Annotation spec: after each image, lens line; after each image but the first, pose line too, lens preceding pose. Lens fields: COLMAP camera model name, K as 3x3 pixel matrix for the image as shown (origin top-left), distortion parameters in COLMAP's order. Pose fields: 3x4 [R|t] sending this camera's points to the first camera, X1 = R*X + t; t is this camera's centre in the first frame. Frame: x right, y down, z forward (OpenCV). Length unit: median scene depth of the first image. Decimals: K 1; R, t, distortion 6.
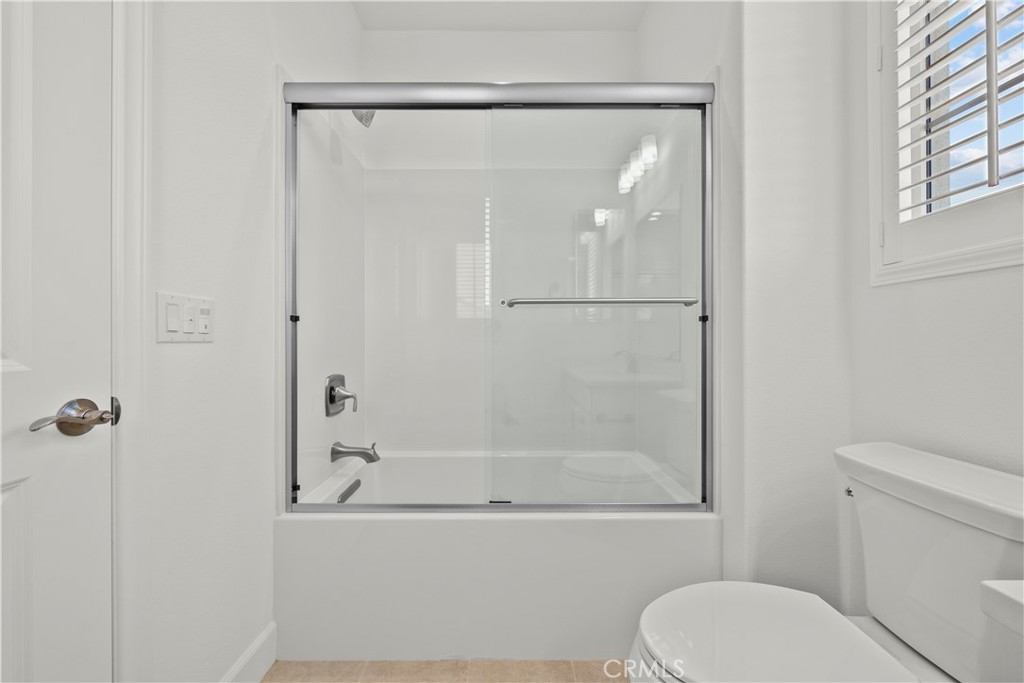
lens RADIAL K [[392.5, 0, 497.5], [0, 392.5, 346.3], [0, 0, 1]] dist [-0.003321, -0.000219]
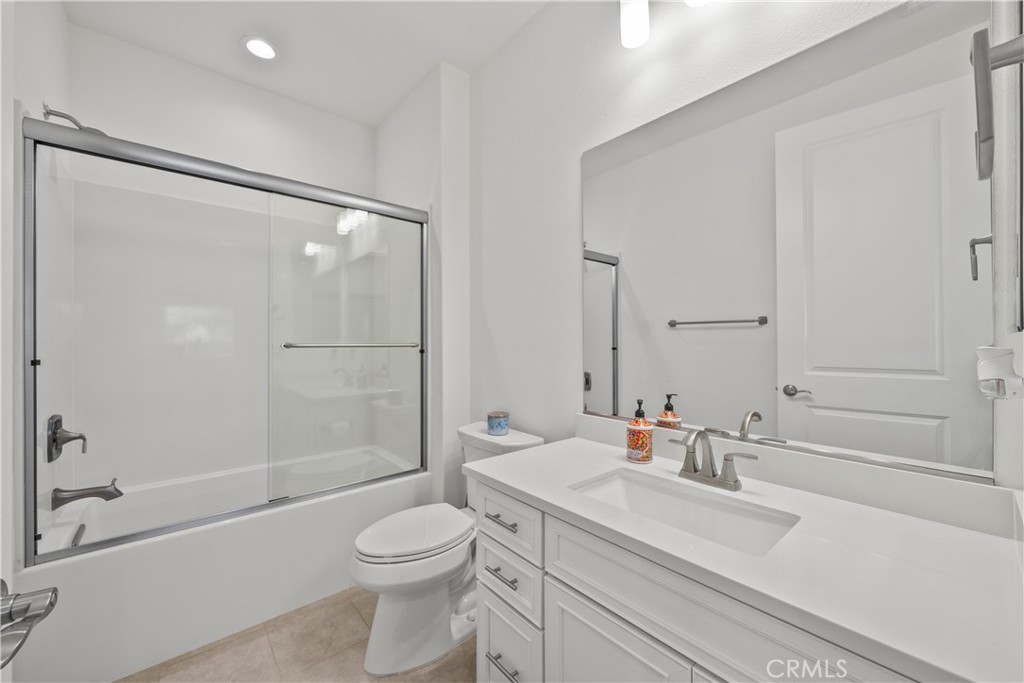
lens RADIAL K [[392.5, 0, 509.9], [0, 392.5, 340.2], [0, 0, 1]] dist [-0.003321, -0.000219]
pose [[0.761317, -0.000094, 0.648380, -0.236426], [-0.001265, 0.999998, 0.001630, -0.120658], [-0.648379, -0.002061, 0.761315, -0.446453]]
